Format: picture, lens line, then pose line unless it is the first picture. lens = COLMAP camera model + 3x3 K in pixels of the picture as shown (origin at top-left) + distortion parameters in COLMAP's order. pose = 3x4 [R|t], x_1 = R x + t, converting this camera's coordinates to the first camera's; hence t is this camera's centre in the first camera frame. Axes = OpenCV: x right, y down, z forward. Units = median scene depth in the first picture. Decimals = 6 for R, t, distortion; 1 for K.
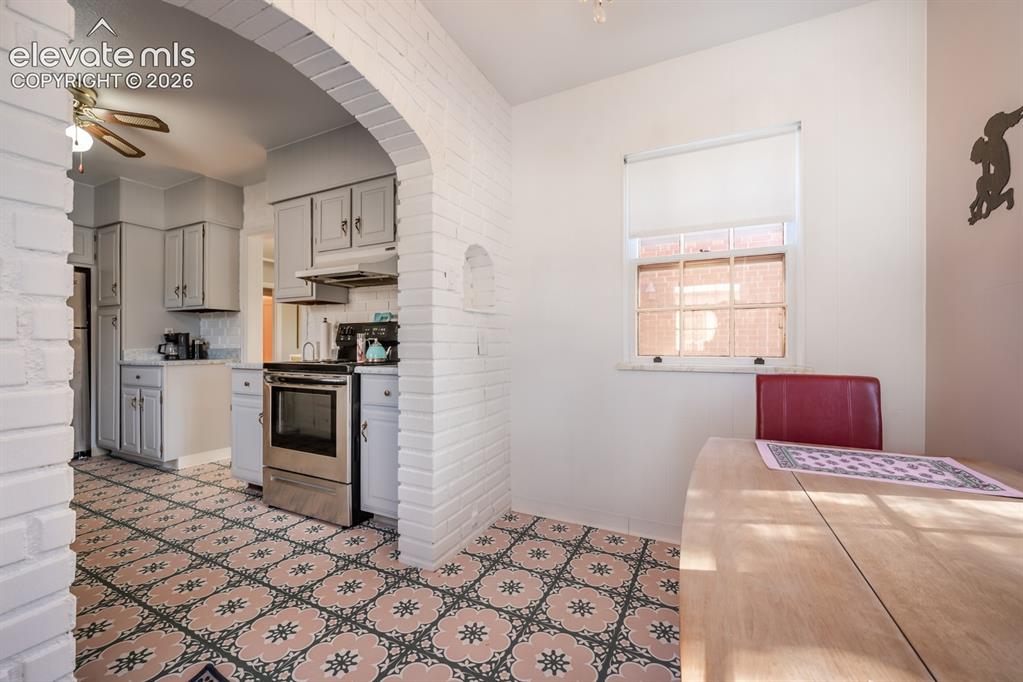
lens RADIAL K [[399.0, 0, 508.7], [0, 399.0, 346.9], [0, 0, 1]] dist [-0.010817, 0.001330]
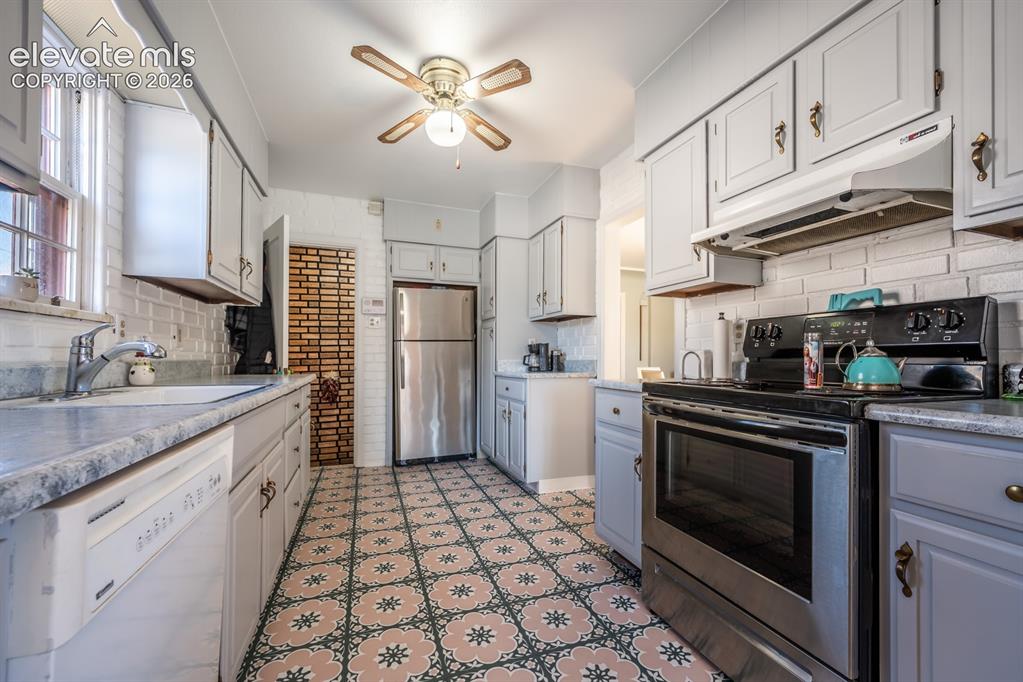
lens RADIAL K [[399.0, 0, 506.9], [0, 399.0, 357.1], [0, 0, 1]] dist [-0.010817, 0.001330]
pose [[0.715150, -0.000159, -0.698971, -0.263385], [-0.003656, 0.999985, -0.003968, 0.001674], [0.698962, 0.005393, 0.715139, 0.311225]]
